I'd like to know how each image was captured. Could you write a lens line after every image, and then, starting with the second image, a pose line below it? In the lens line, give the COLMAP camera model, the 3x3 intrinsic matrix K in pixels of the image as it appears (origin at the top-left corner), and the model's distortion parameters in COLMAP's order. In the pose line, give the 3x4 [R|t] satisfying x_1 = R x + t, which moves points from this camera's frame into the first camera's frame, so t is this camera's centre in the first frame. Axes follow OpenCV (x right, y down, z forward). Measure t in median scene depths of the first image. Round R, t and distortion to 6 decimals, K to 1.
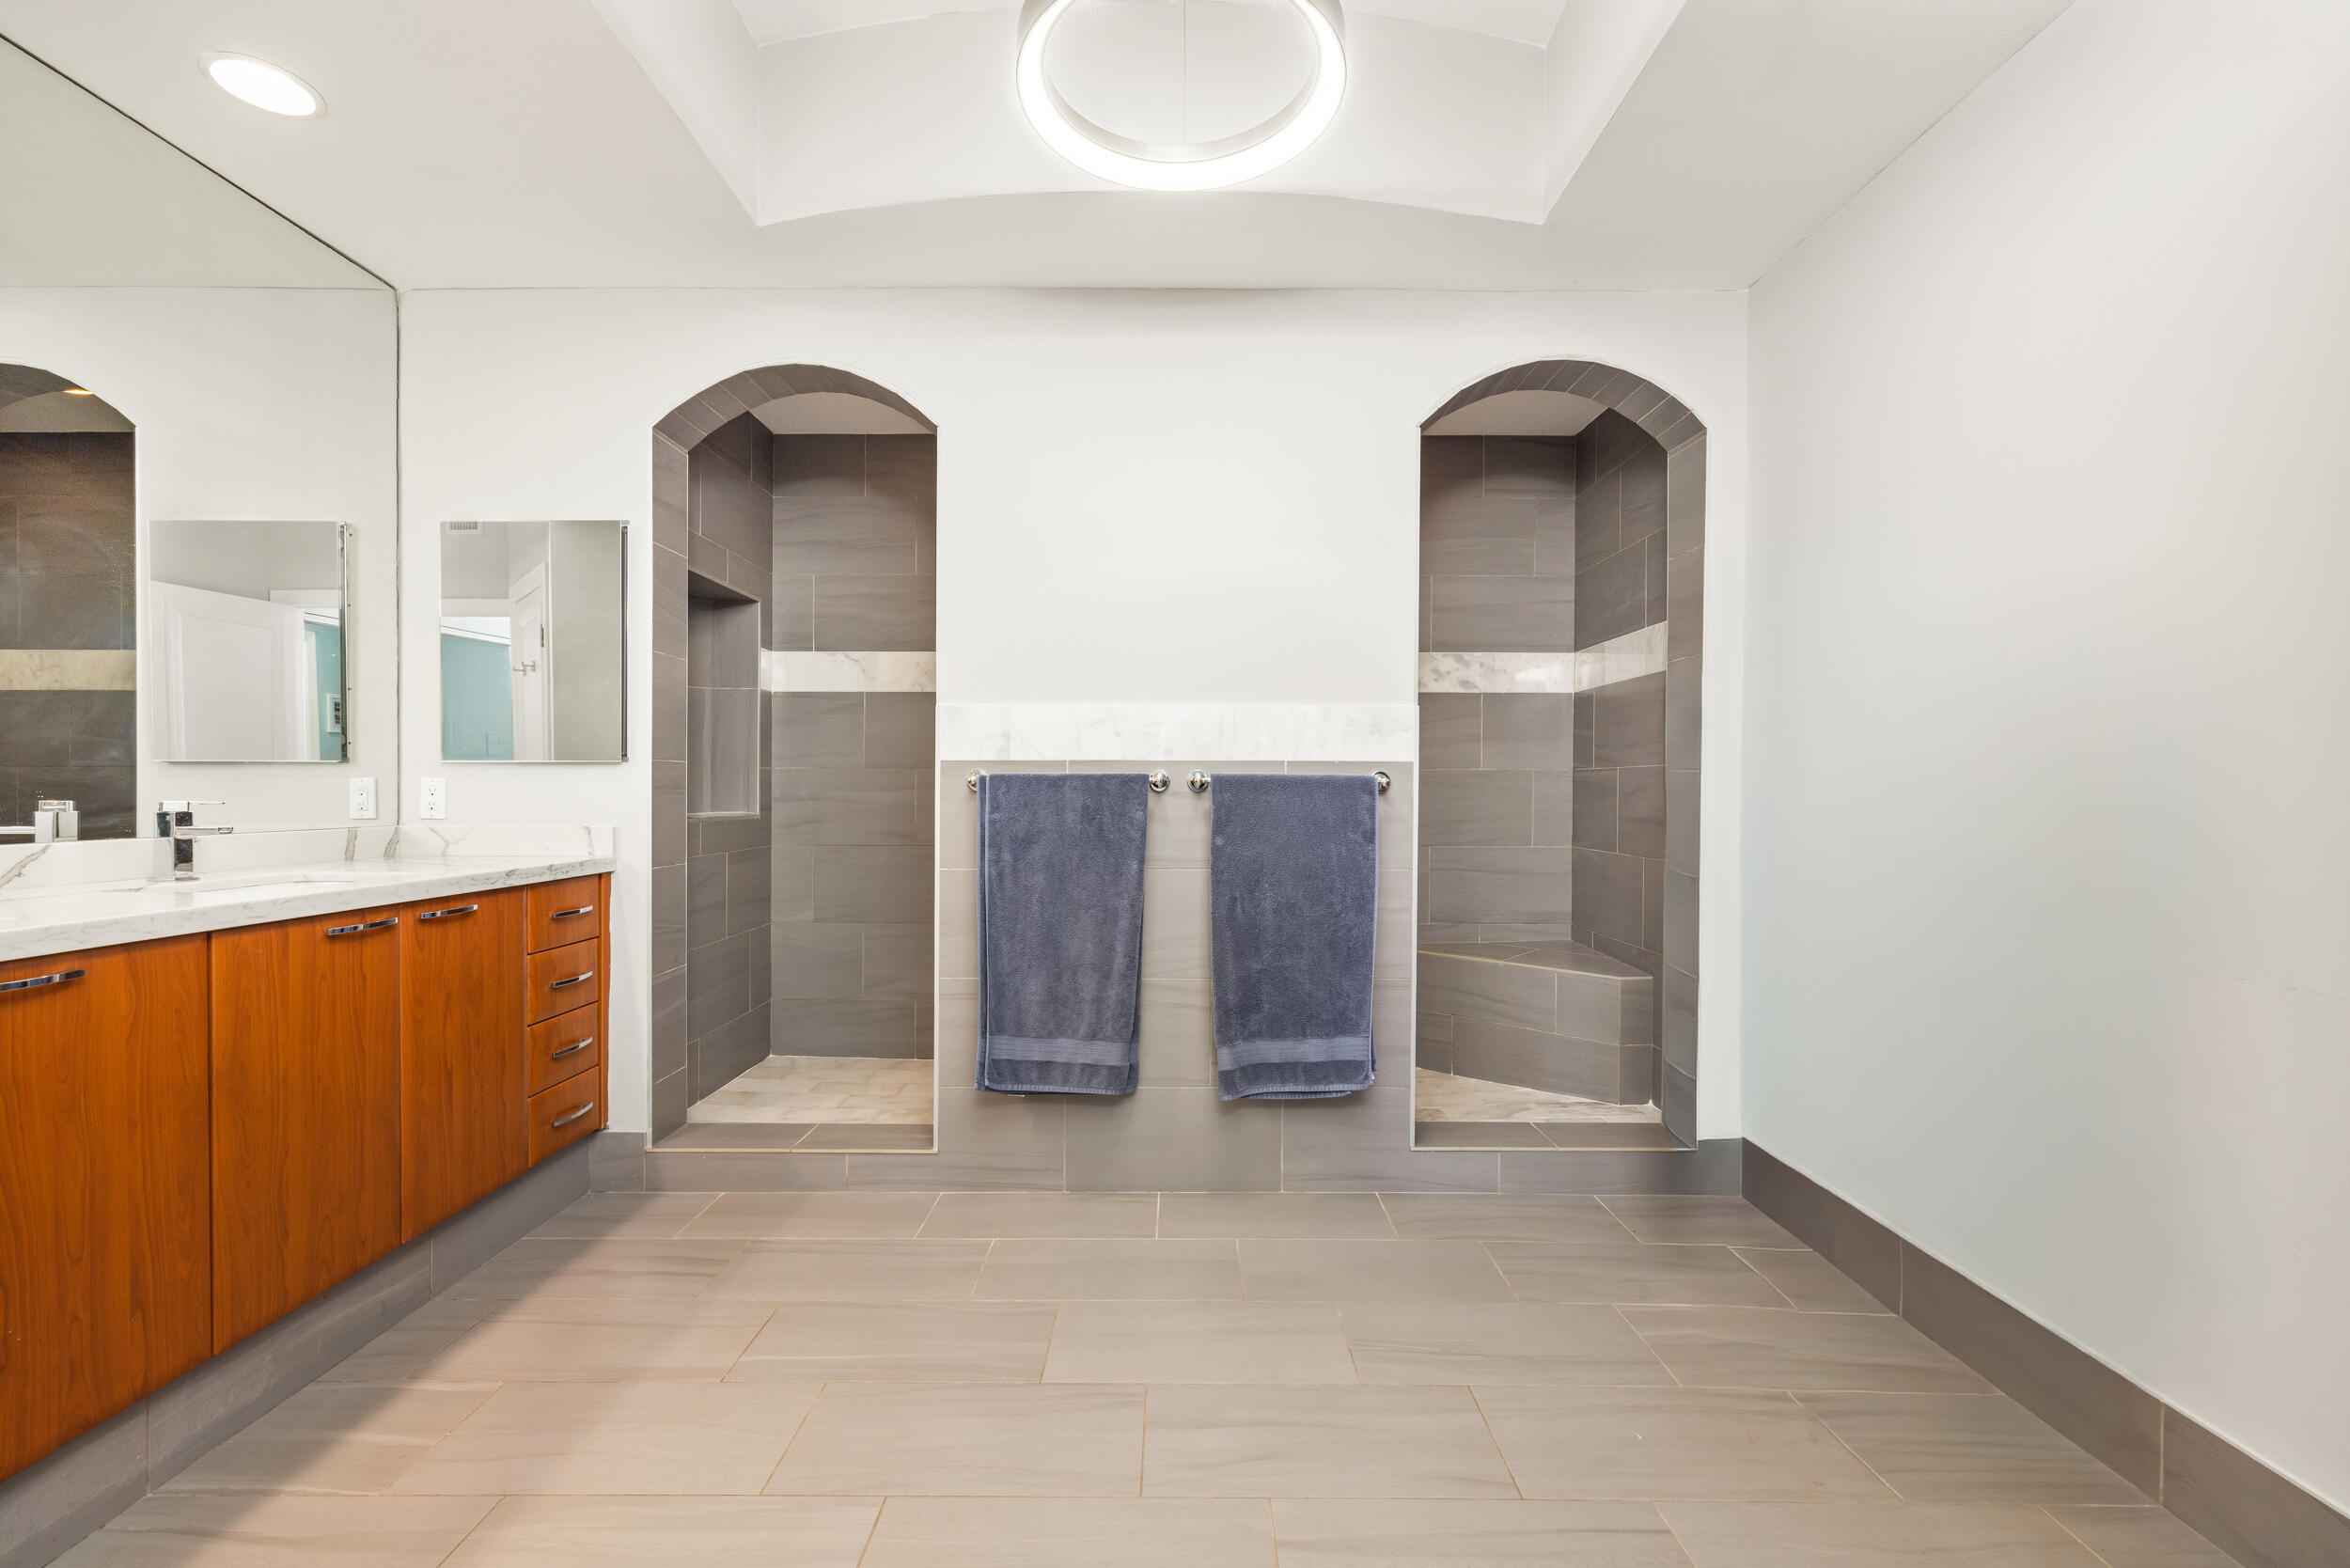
lens RADIAL K [[1064.1, 0, 1147.4], [0, 1064.1, 790.4], [0, 0, 1]] dist [-0.000799, 0.000495]
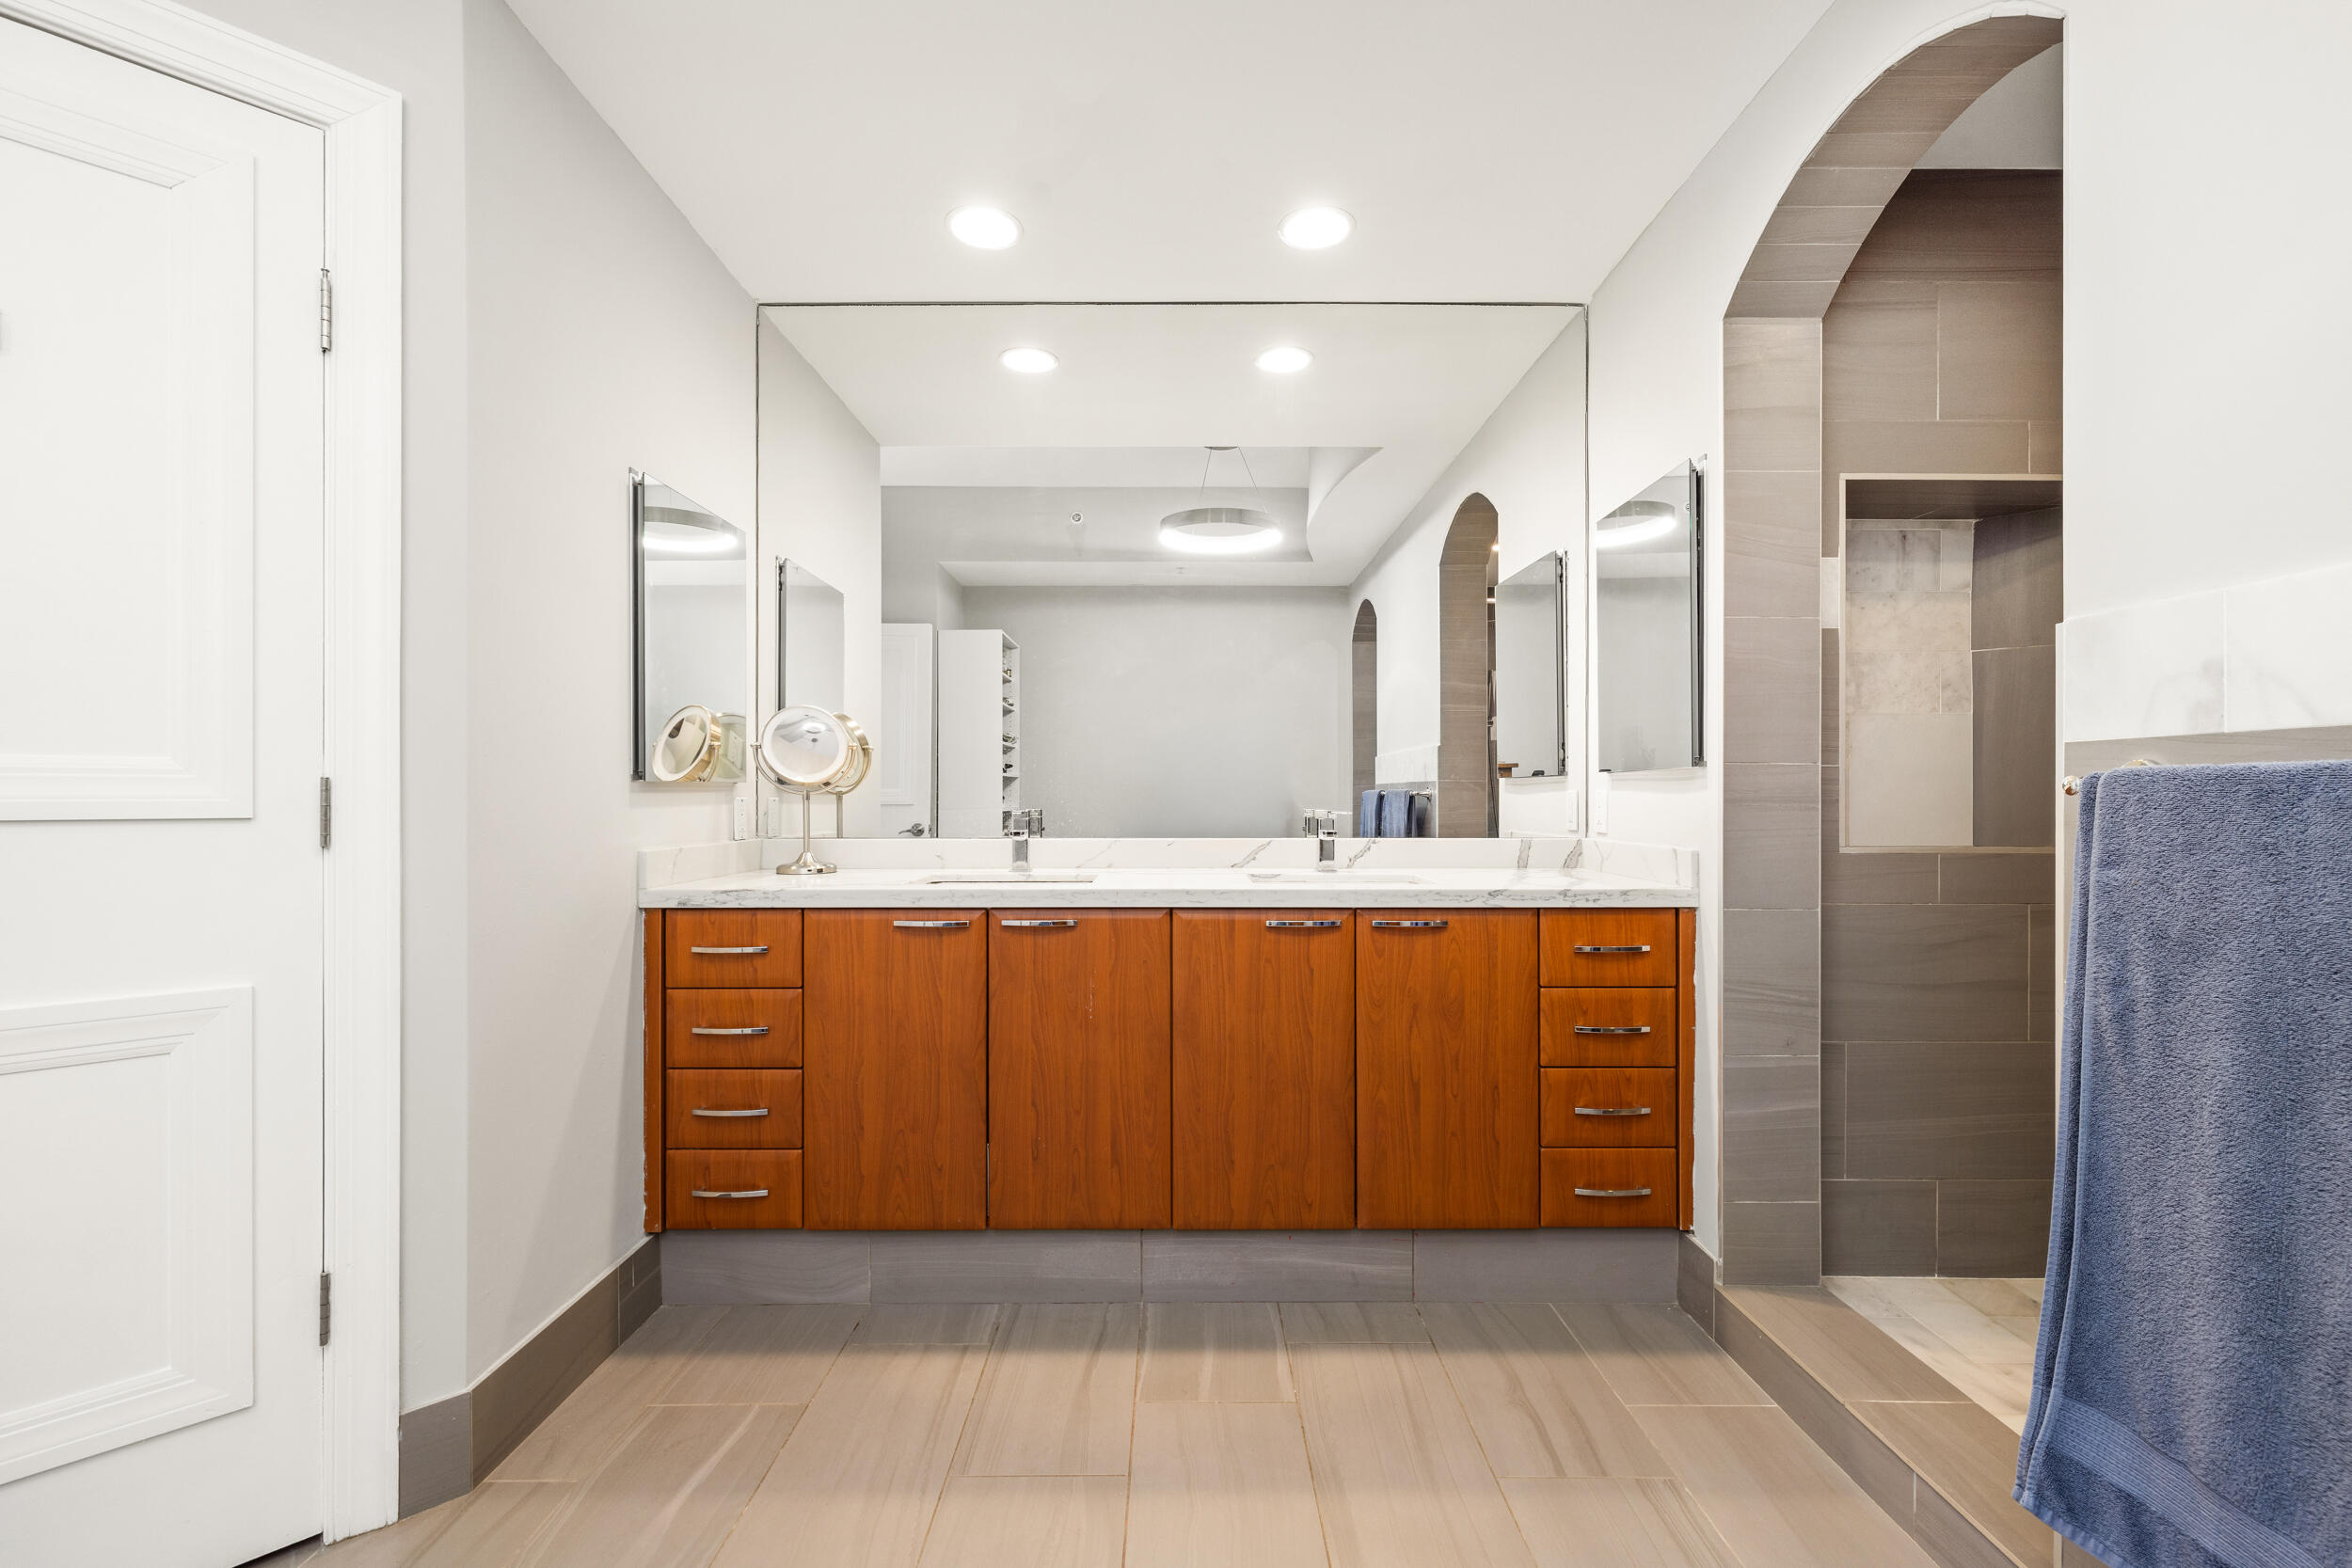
lens RADIAL K [[1009.2, 0, 1219.8], [0, 1009.2, 787.2], [0, 0, 1]] dist [-0.002635, 0.000540]
pose [[0.010545, -0.009814, -0.999896, 0.240761], [-0.002487, 0.999948, -0.009841, -0.004204], [0.999941, 0.002591, 0.010520, 0.651920]]
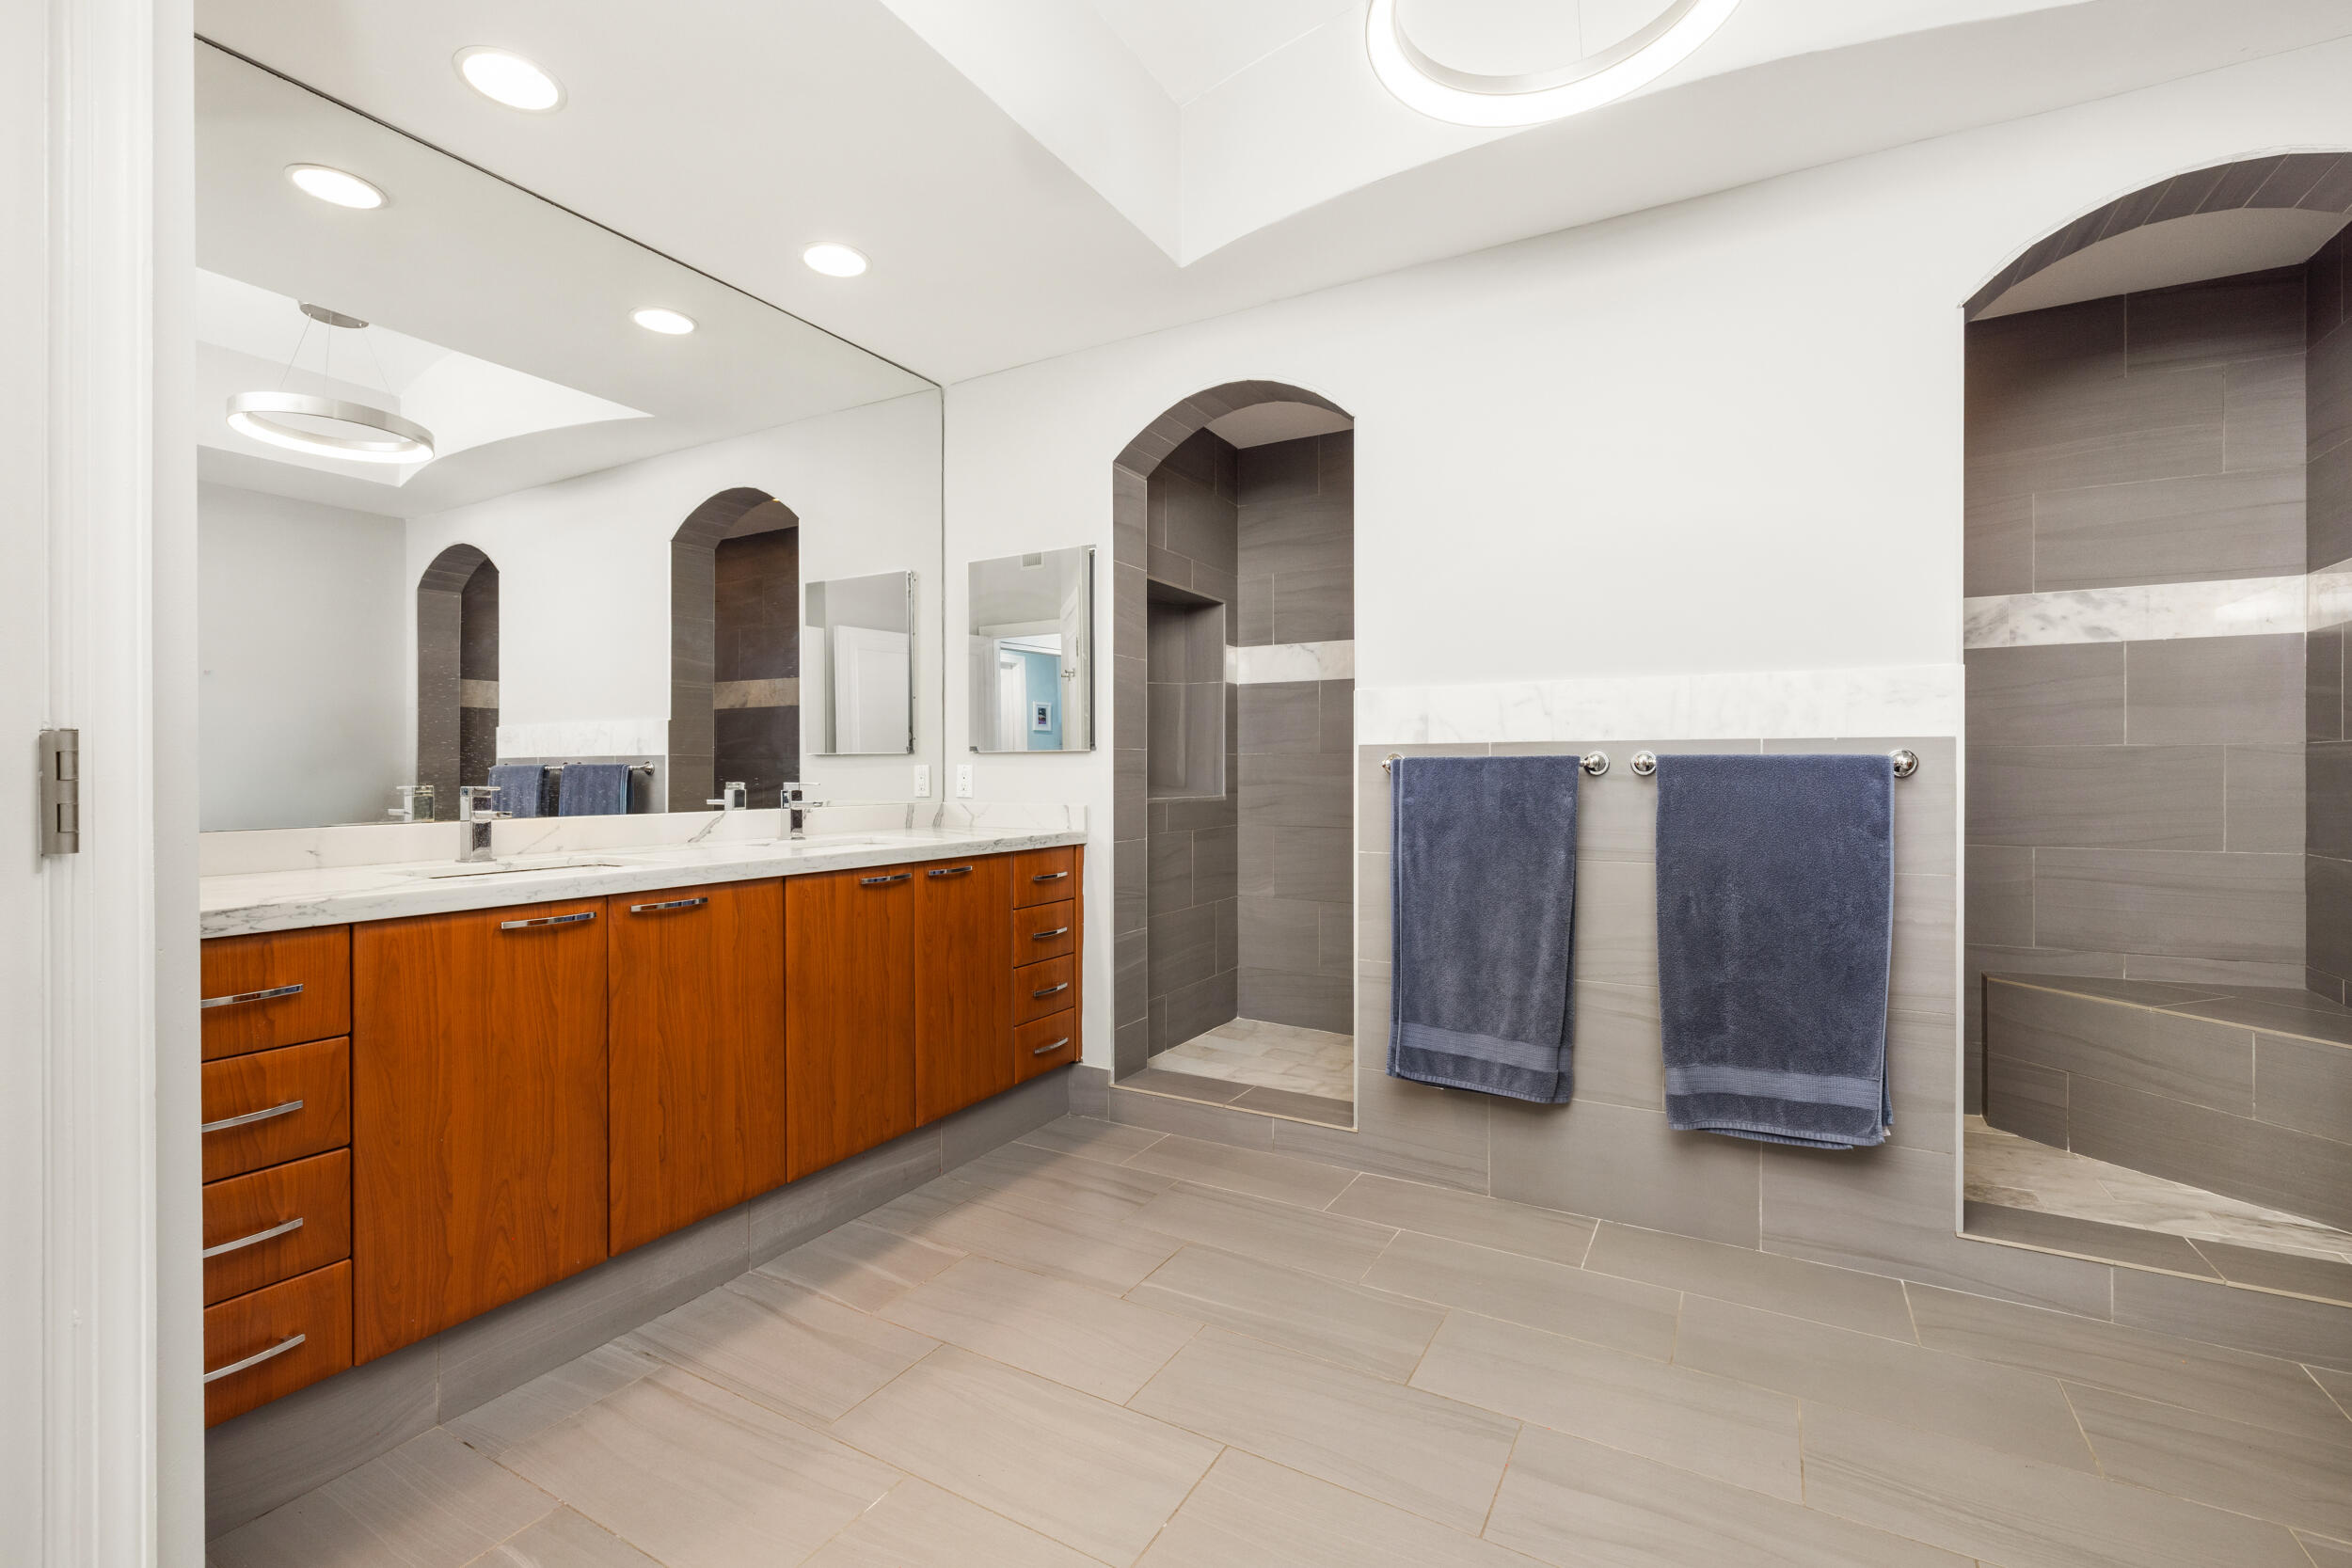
lens RADIAL K [[1029.5, 0, 1117.9], [0, 1029.5, 765.7], [0, 0, 1]] dist [-0.000235, 0.000396]
pose [[0.859489, -0.005727, -0.511123, 0.113225], [0.001204, 0.999957, -0.009178, 0.000609], [0.511153, 0.007273, 0.859459, 0.039986]]
